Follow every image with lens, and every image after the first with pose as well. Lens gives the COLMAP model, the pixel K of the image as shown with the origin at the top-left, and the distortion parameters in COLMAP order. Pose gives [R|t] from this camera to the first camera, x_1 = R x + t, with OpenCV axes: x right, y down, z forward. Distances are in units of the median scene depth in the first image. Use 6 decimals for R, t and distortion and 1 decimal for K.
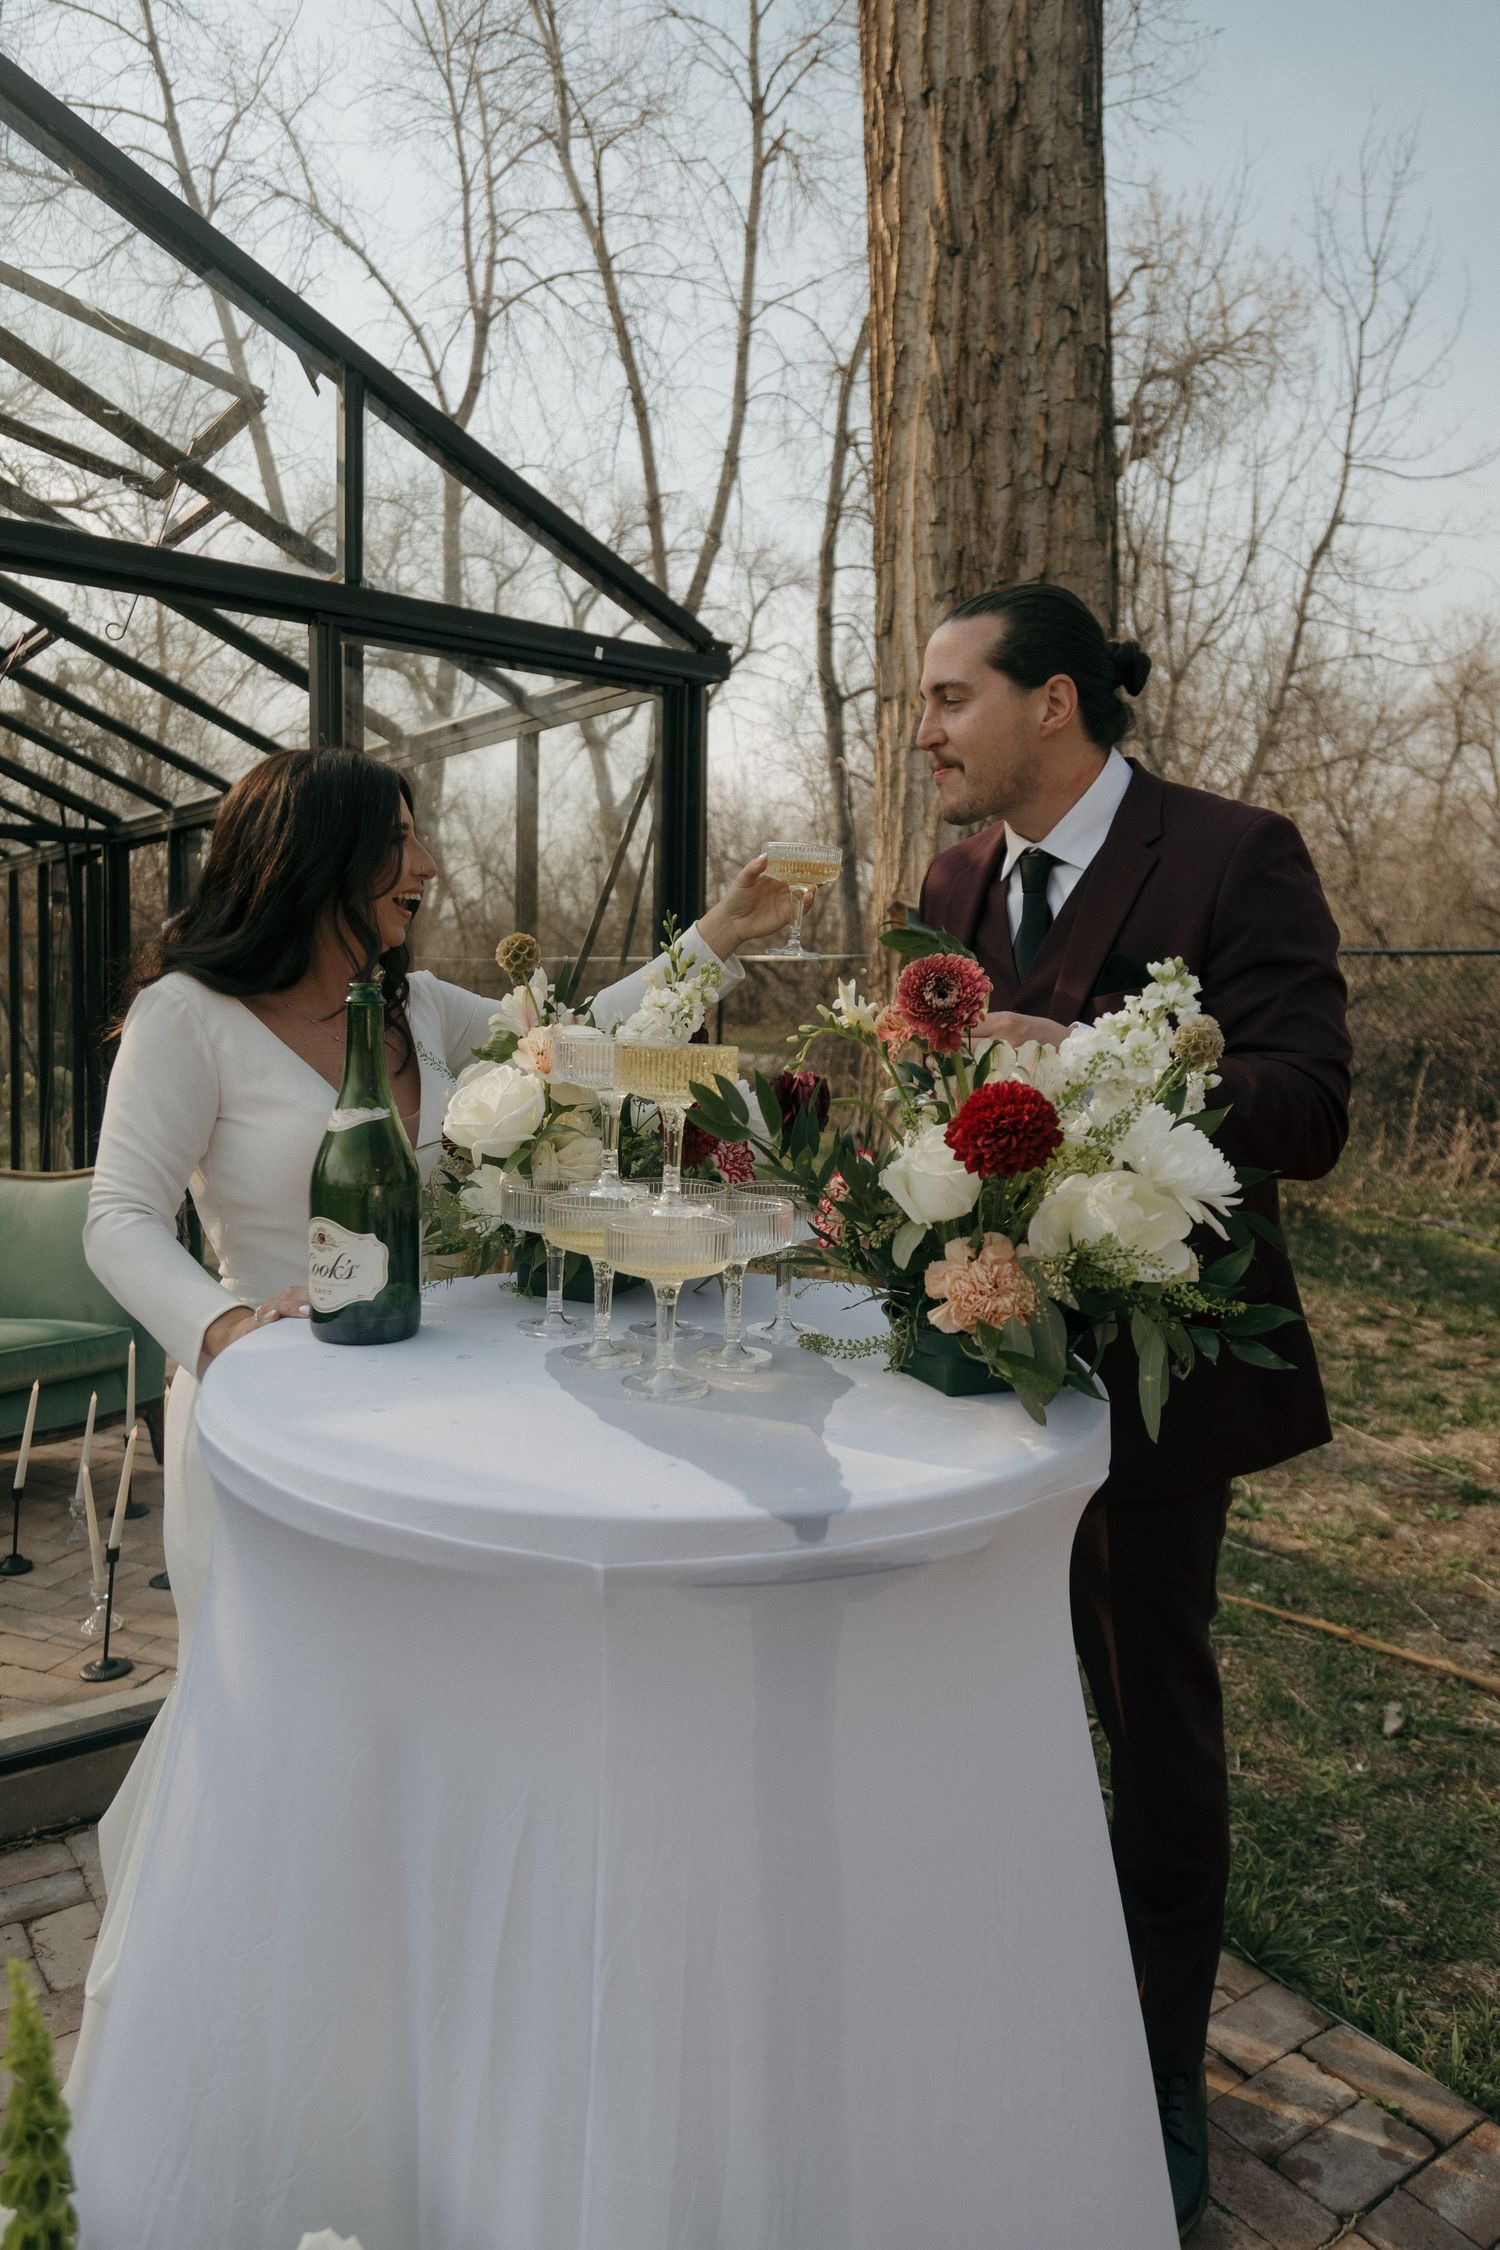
lens RADIAL K [[1474.6, 0, 736.0], [0, 1474.6, 1132.8], [0, 0, 1]] dist [0.002562, 0.002487]
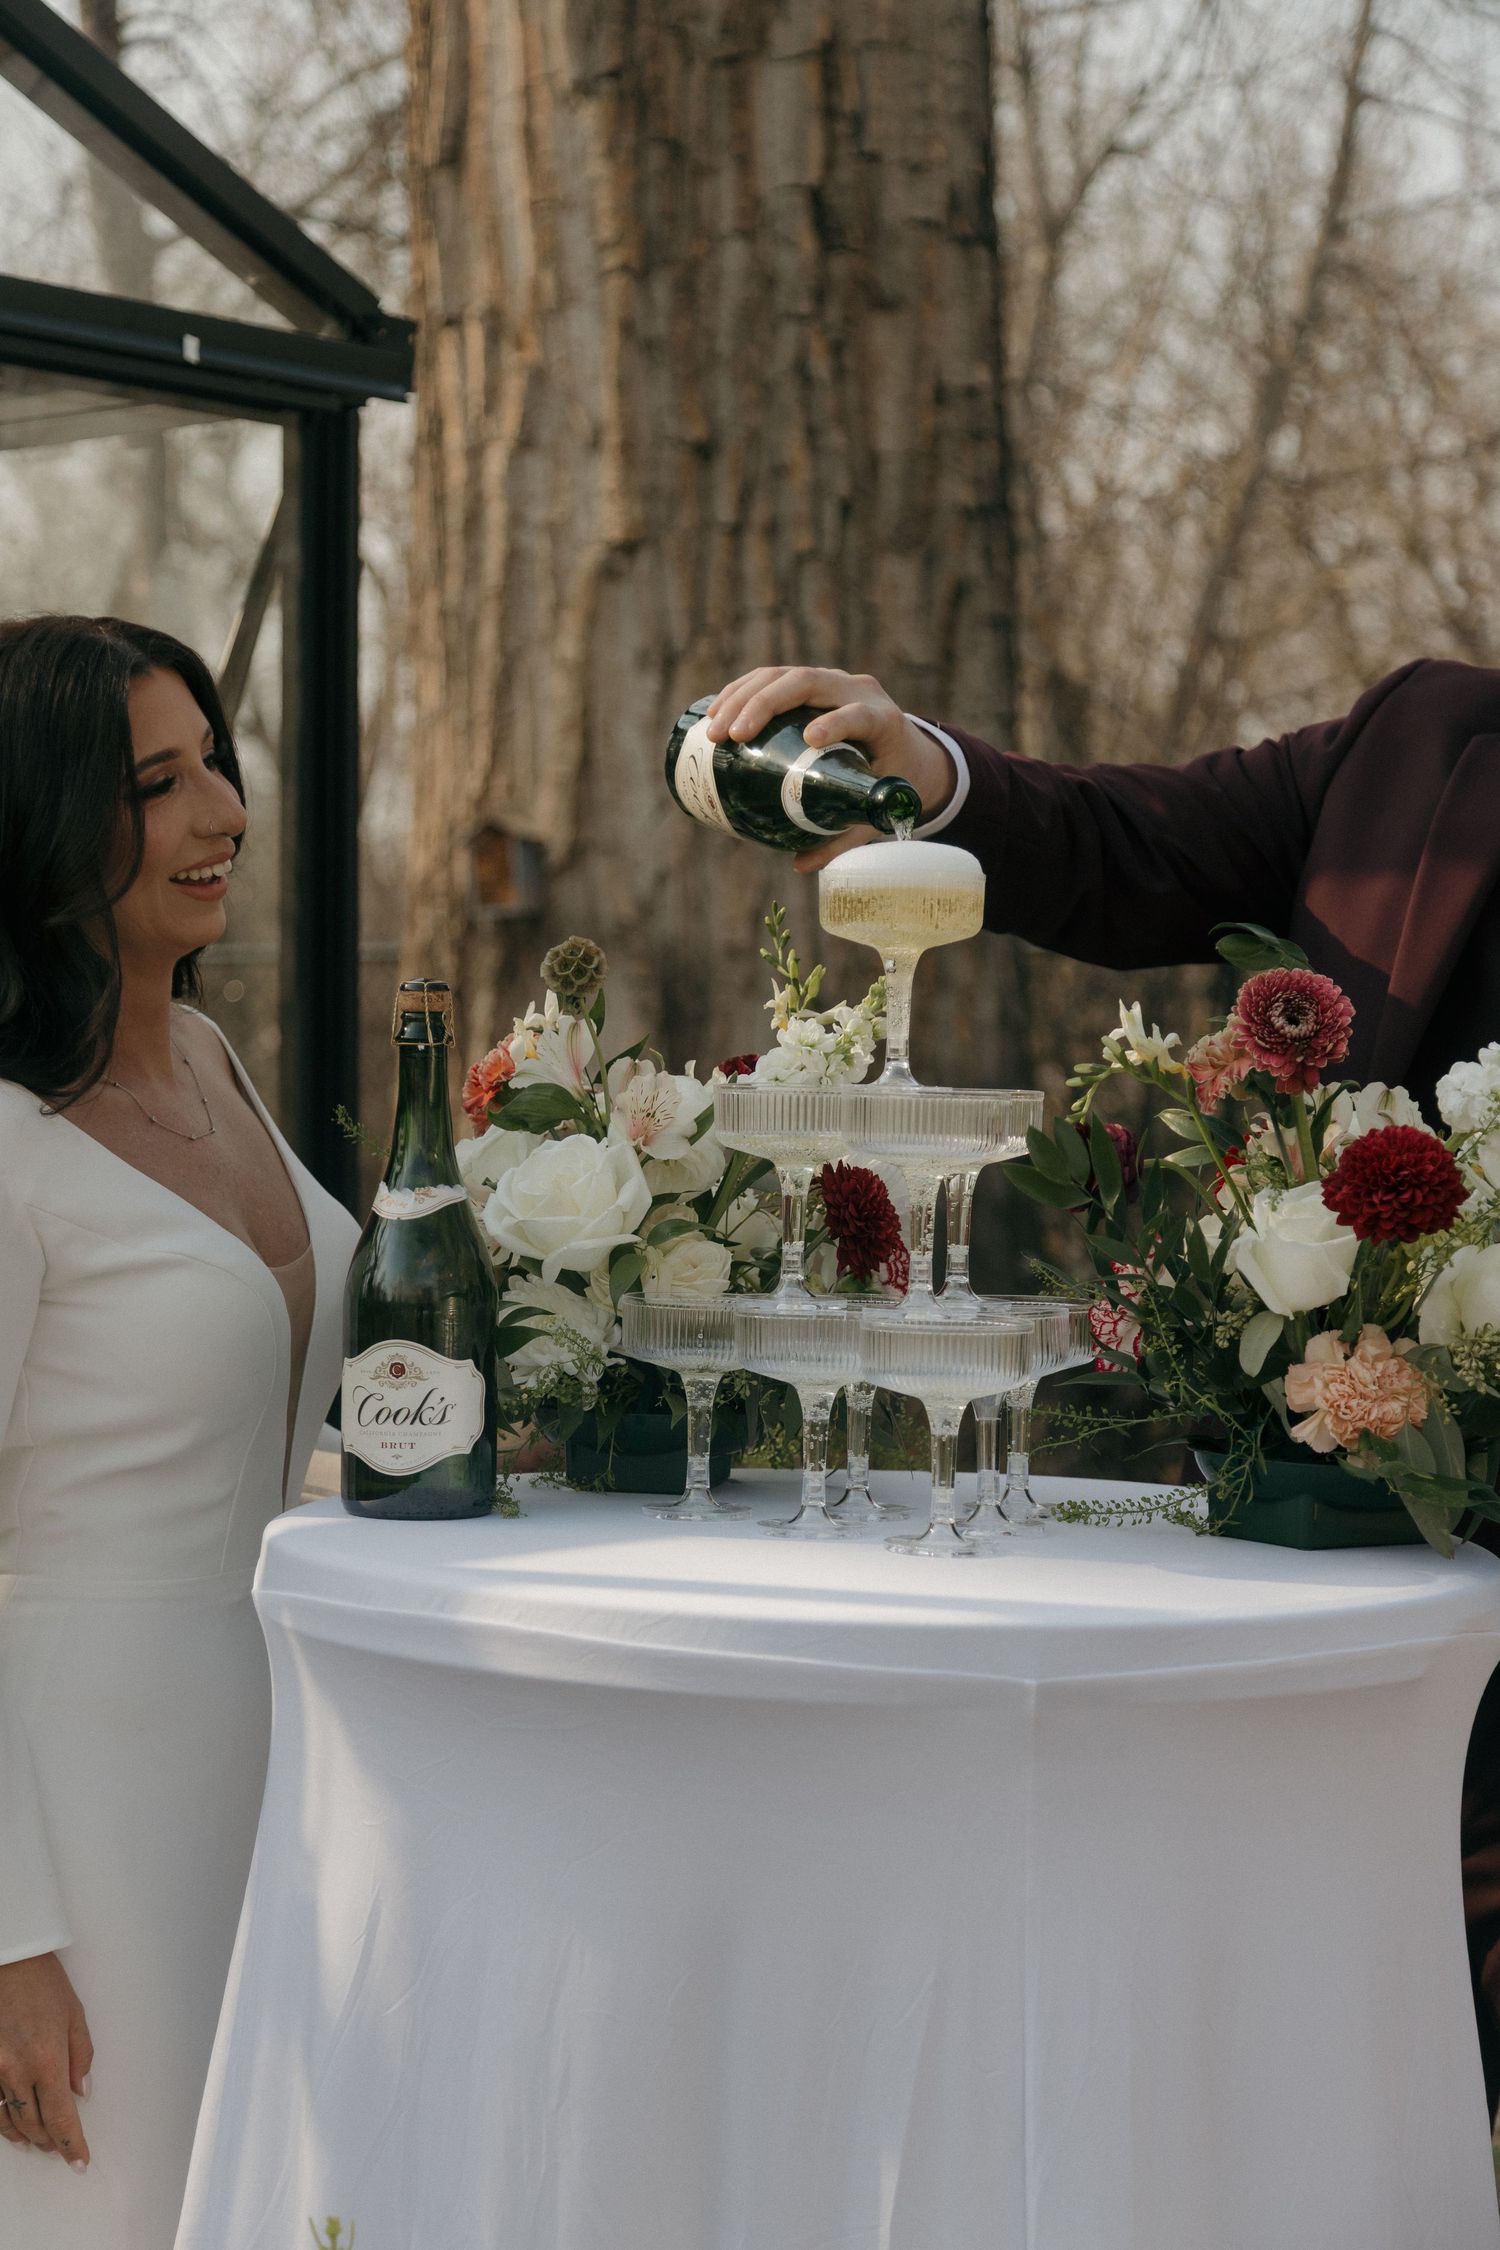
lens RADIAL K [[4316.1, 0, 751.6], [0, 4316.1, 1133.3], [0, 0, 1]] dist [0.040927, -0.216392]
pose [[0.974298, -0.012091, 0.224937, -0.092503], [0.029174, 0.996922, -0.072776, 0.017495], [-0.223365, 0.077468, 0.971652, -0.162833]]
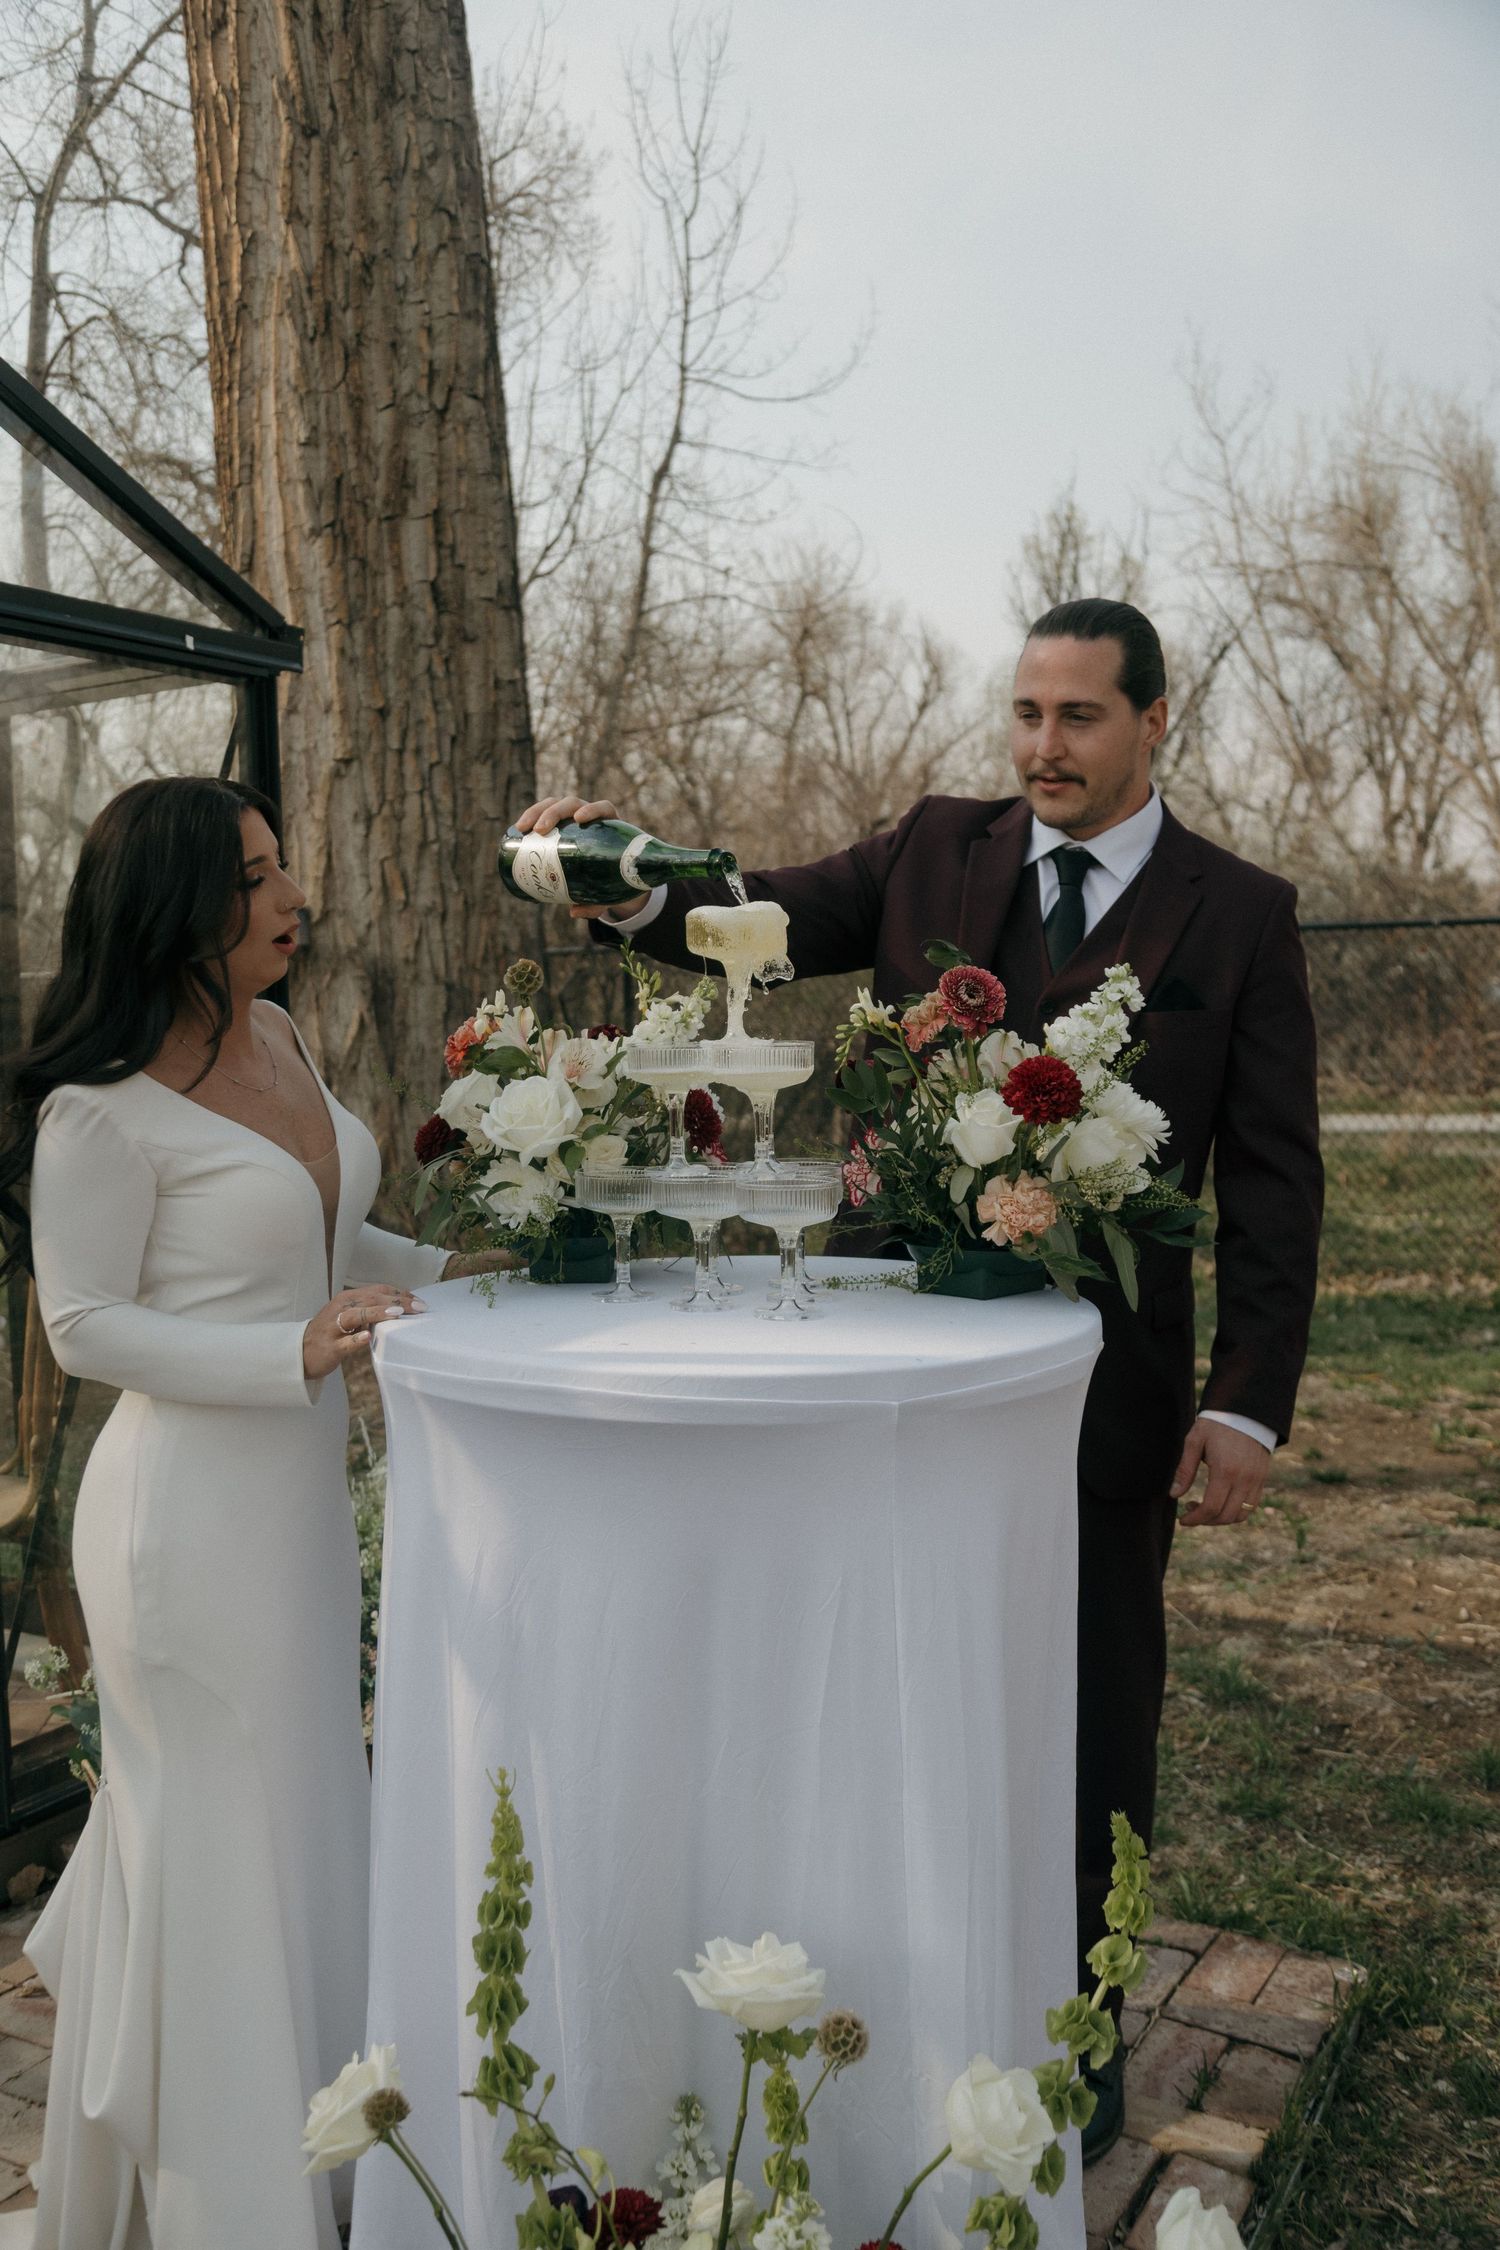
lens RADIAL K [[1990.8, 0, 711.1], [0, 1990.8, 1129.0], [0, 0, 1]] dist [-0.094273, 0.078309]
pose [[0.917880, -0.065526, 0.391411, -0.112562], [0.078736, 0.996737, -0.017777, 0.005725], [-0.388969, 0.047135, 0.920044, -0.080393]]
